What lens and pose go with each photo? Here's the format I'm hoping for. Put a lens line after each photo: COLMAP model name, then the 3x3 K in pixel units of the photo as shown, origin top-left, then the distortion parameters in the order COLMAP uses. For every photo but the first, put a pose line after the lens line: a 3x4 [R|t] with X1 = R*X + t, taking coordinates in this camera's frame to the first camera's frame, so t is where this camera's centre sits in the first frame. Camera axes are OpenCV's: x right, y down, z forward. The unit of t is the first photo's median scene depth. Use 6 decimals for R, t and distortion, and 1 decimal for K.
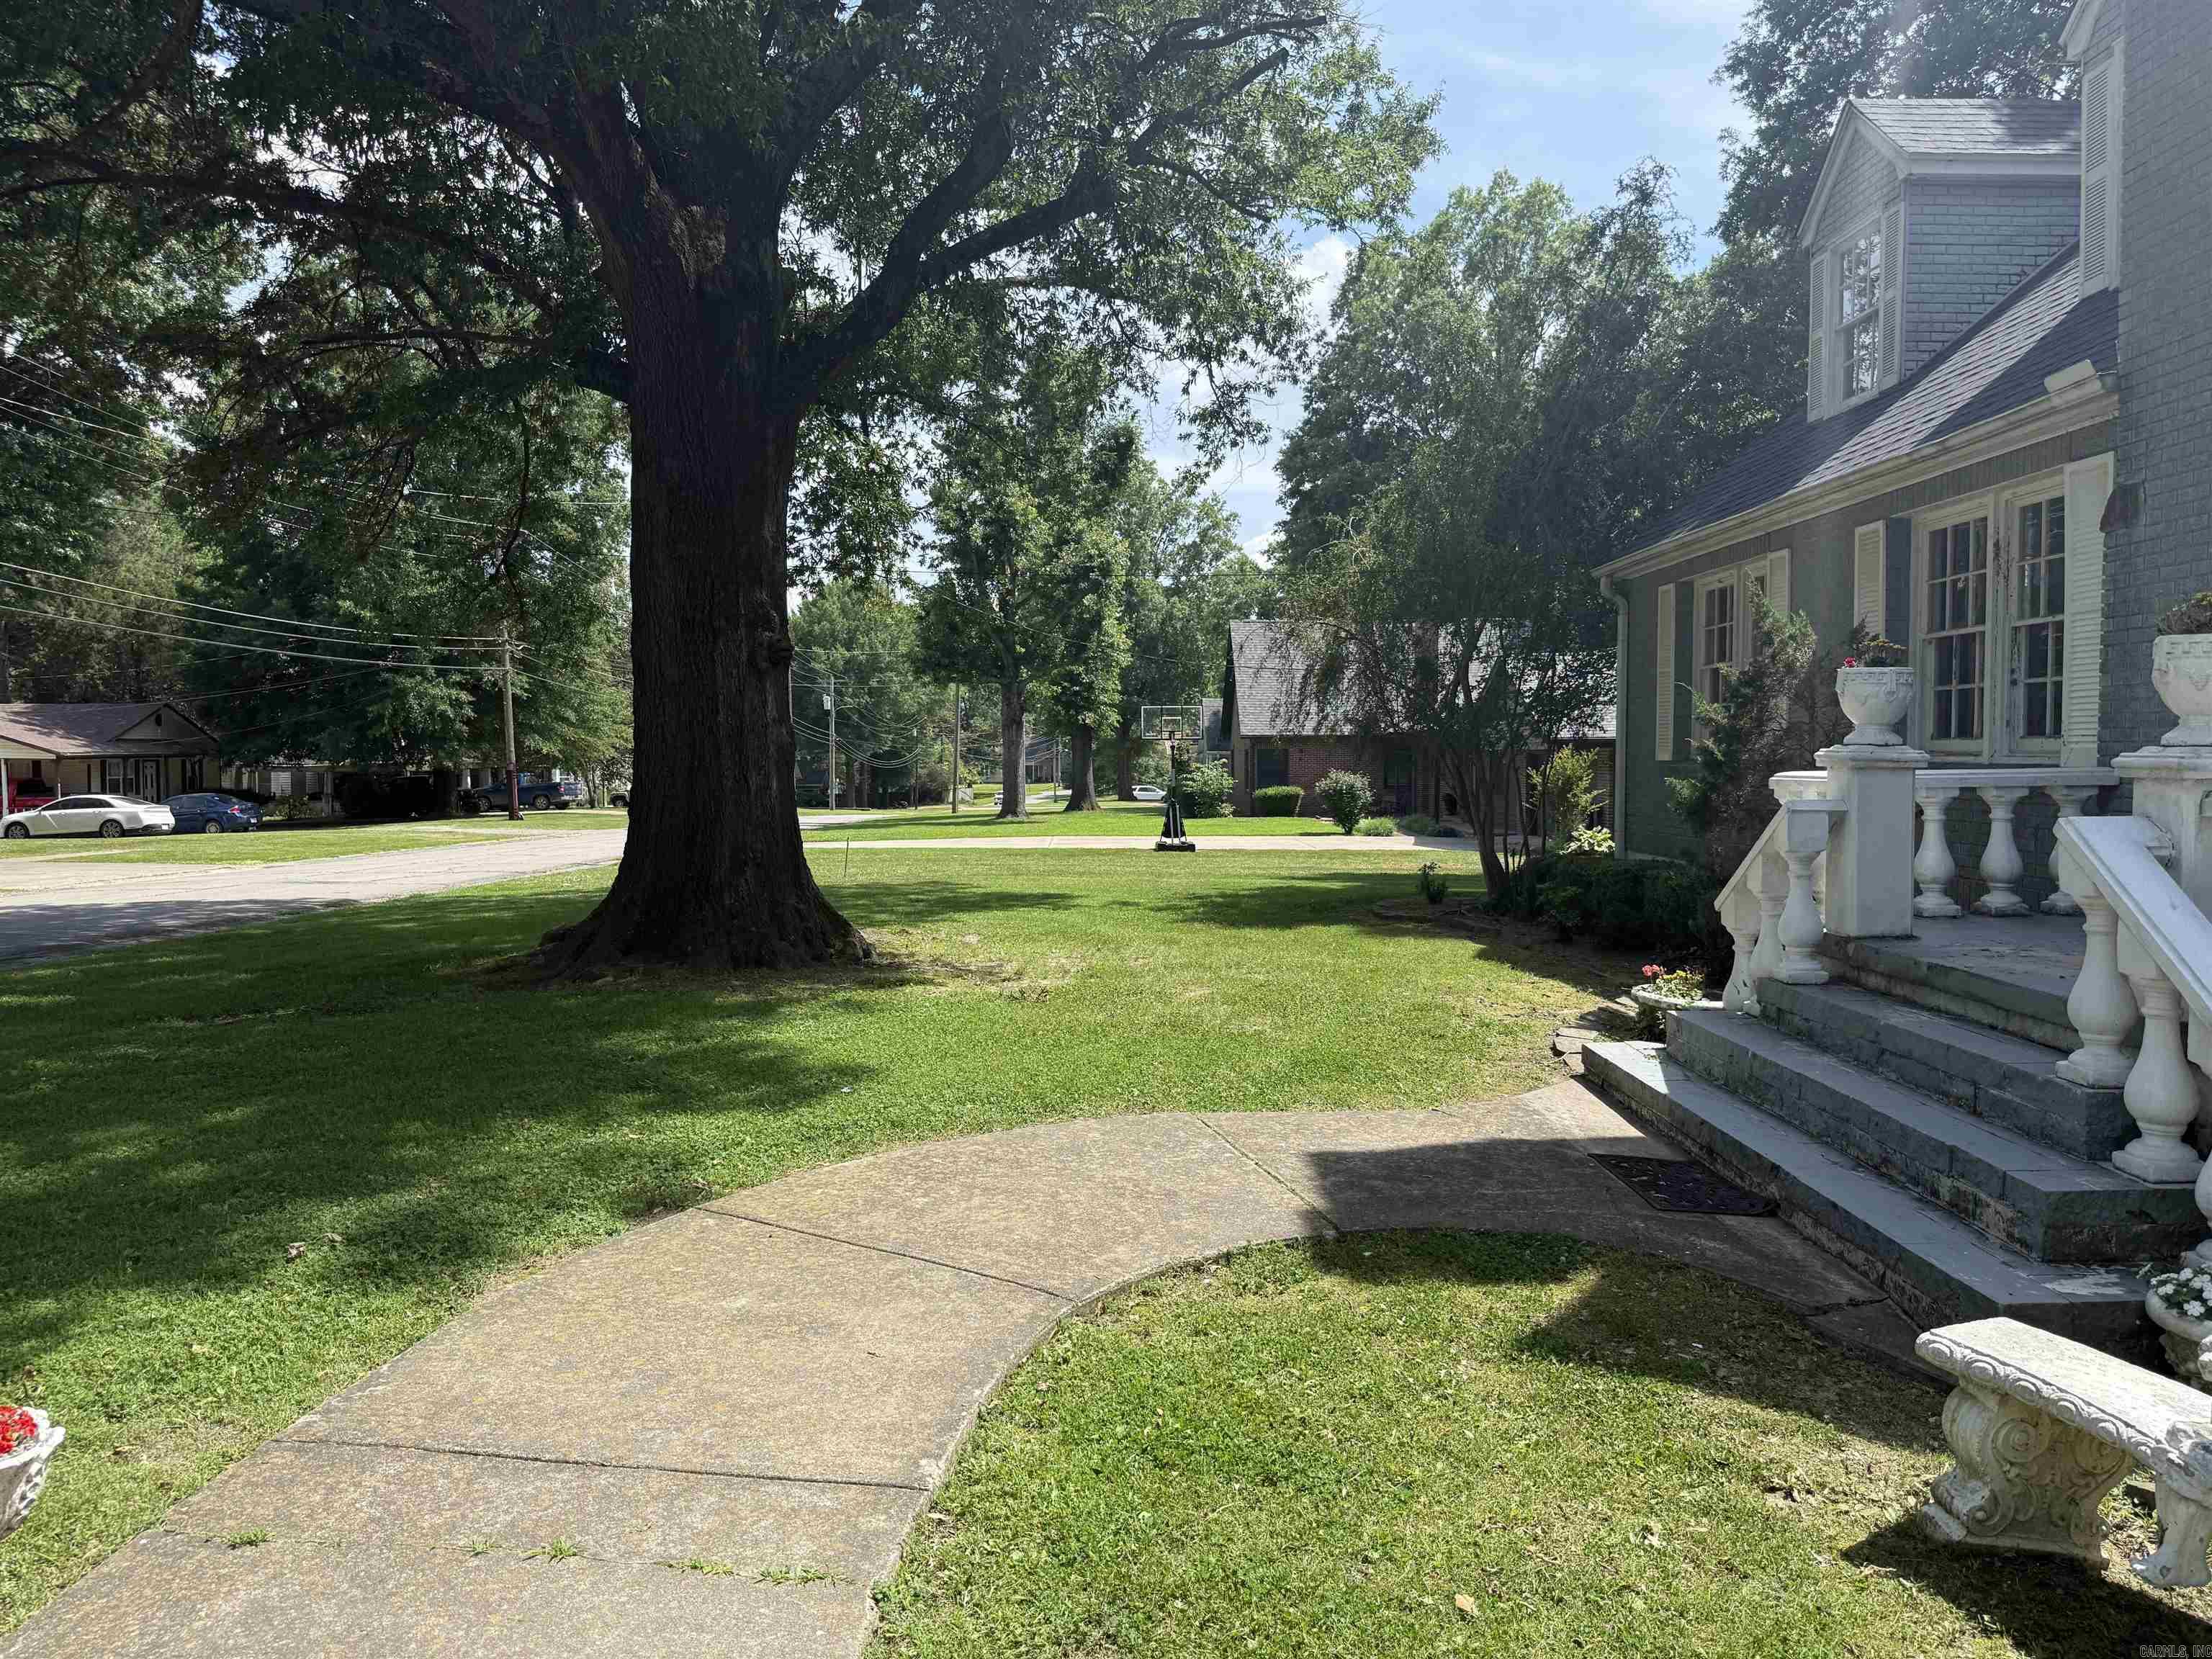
lens RADIAL K [[1547.5, 0, 1101.3], [0, 1547.5, 834.2], [0, 0, 1]] dist [0.002664, -0.001107]
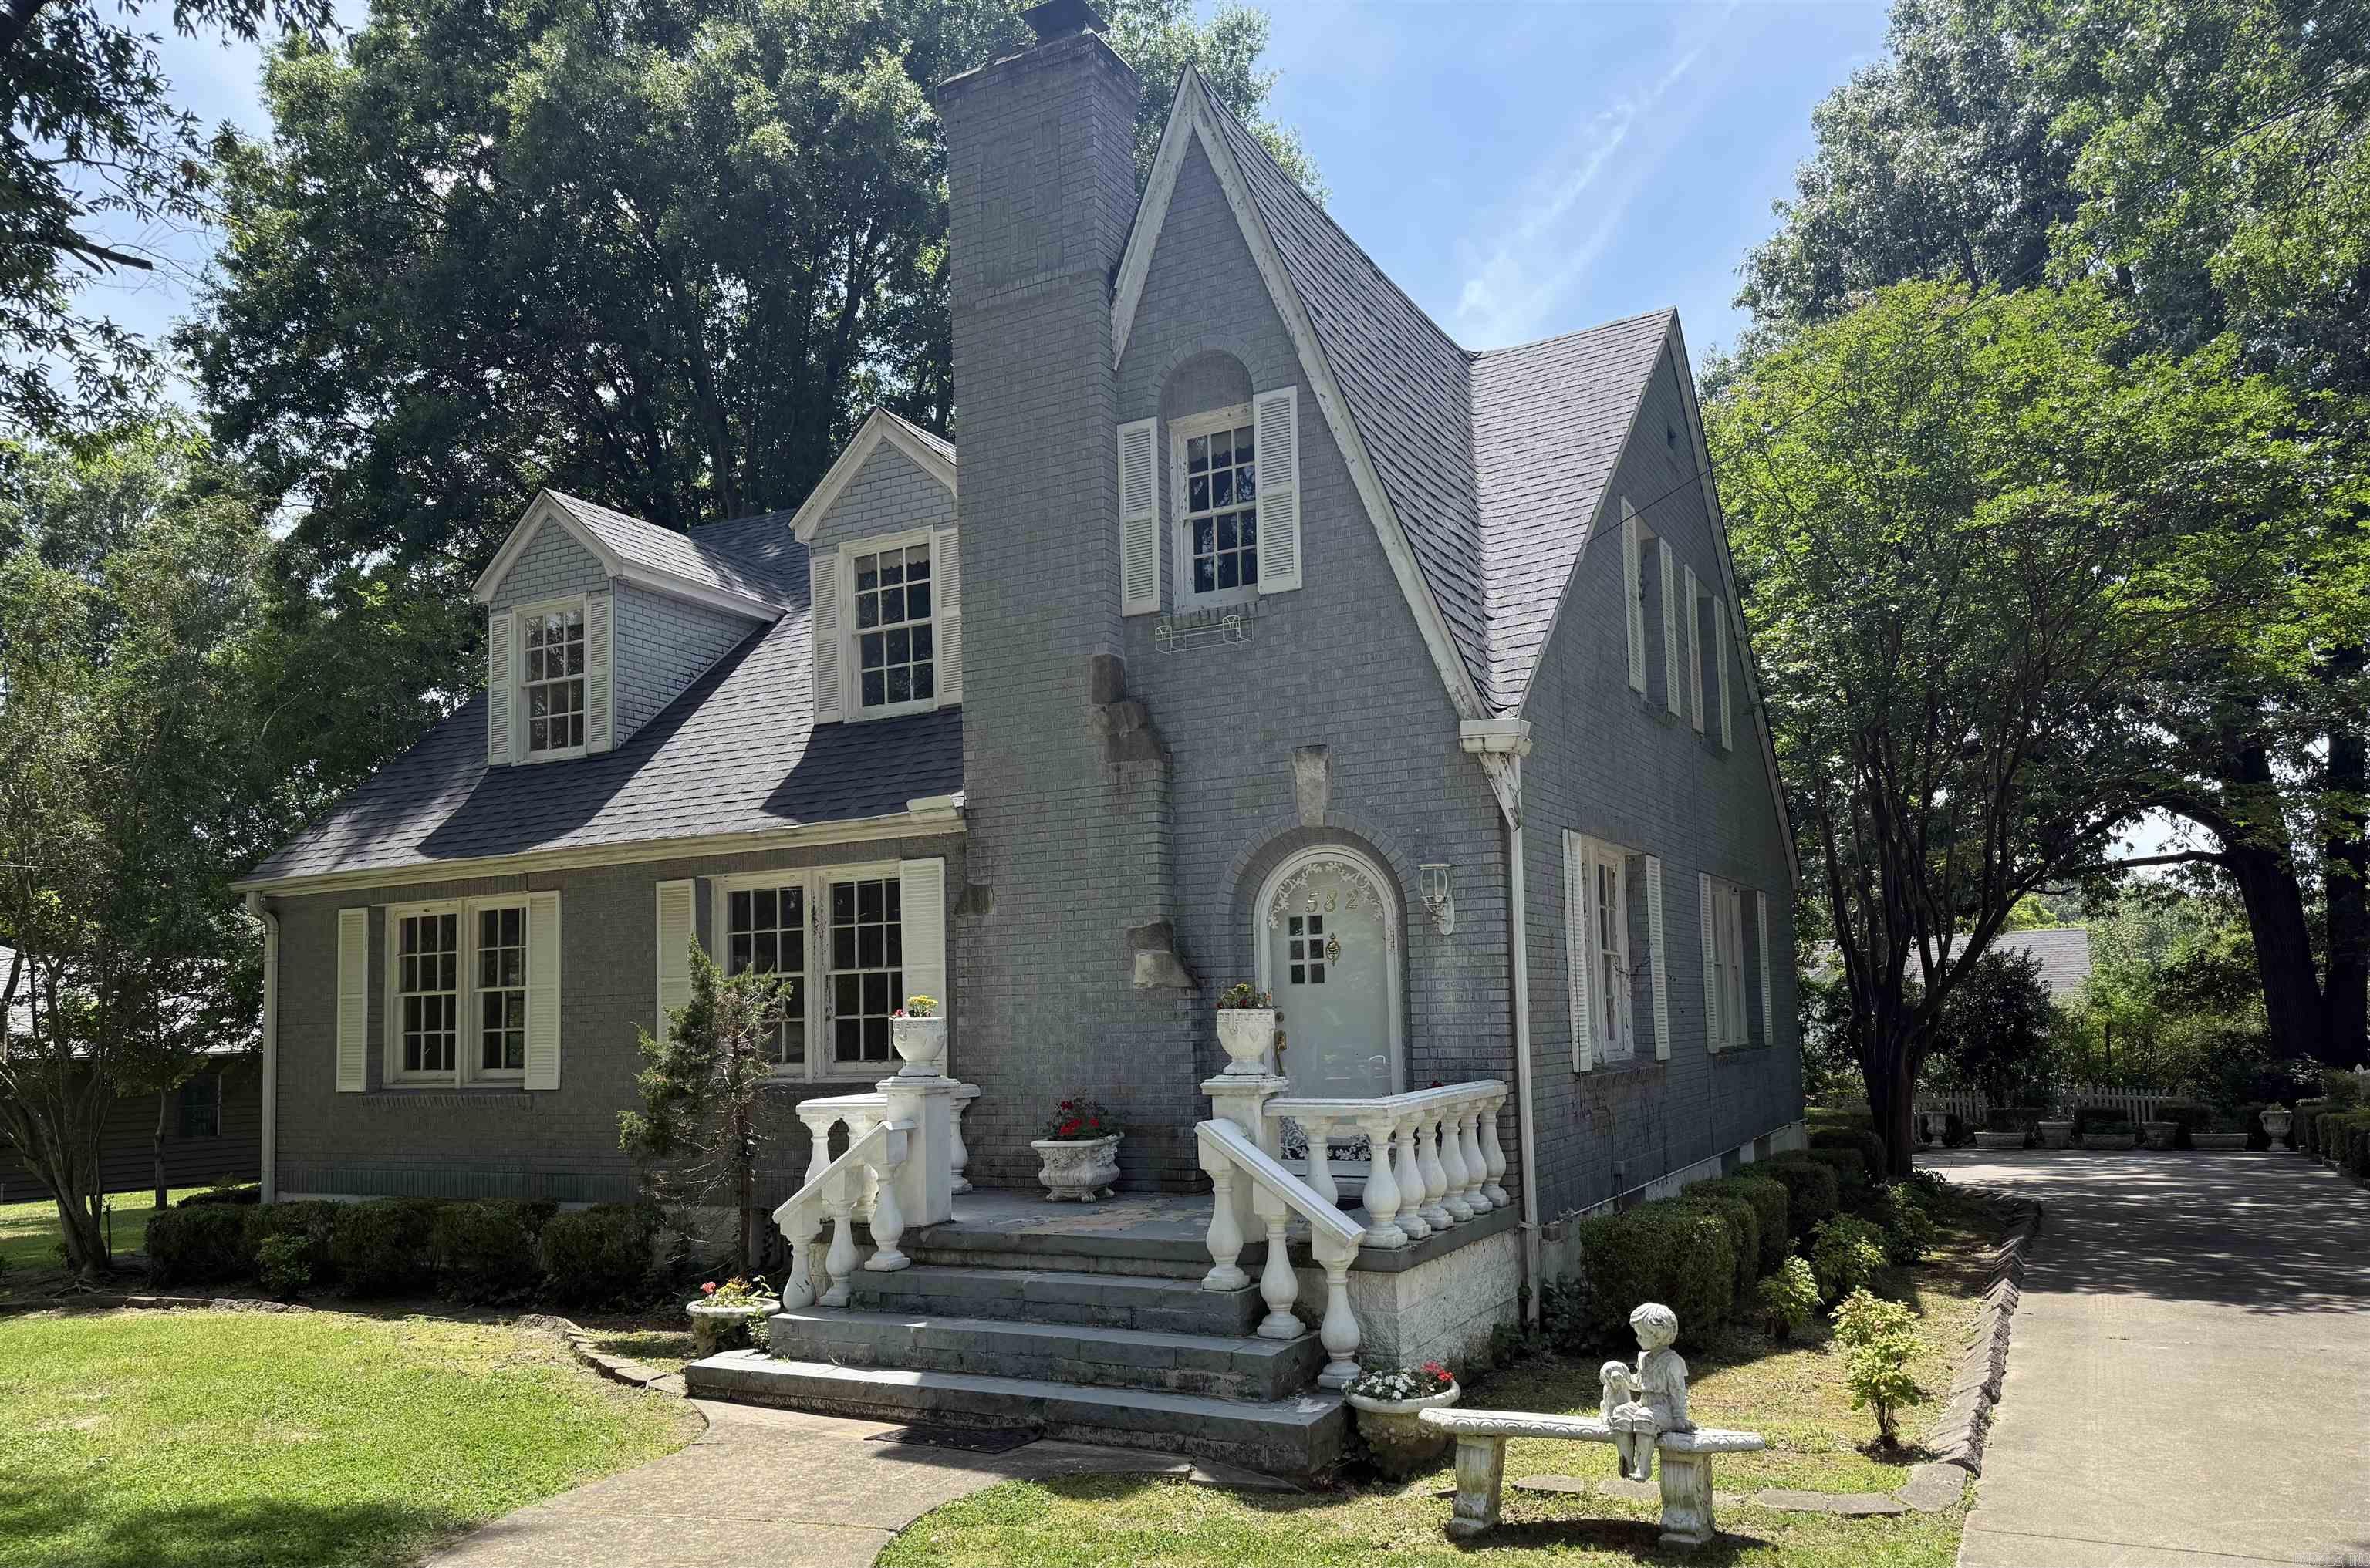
lens RADIAL K [[1628.5, 0, 1183.6], [0, 1628.5, 906.7], [0, 0, 1]] dist [0.146376, -0.230770]
pose [[0.479472, 0.059326, 0.875550, -0.099639], [0.069068, 0.992066, -0.105045, -0.006251], [-0.874835, 0.110839, 0.471570, 0.022410]]
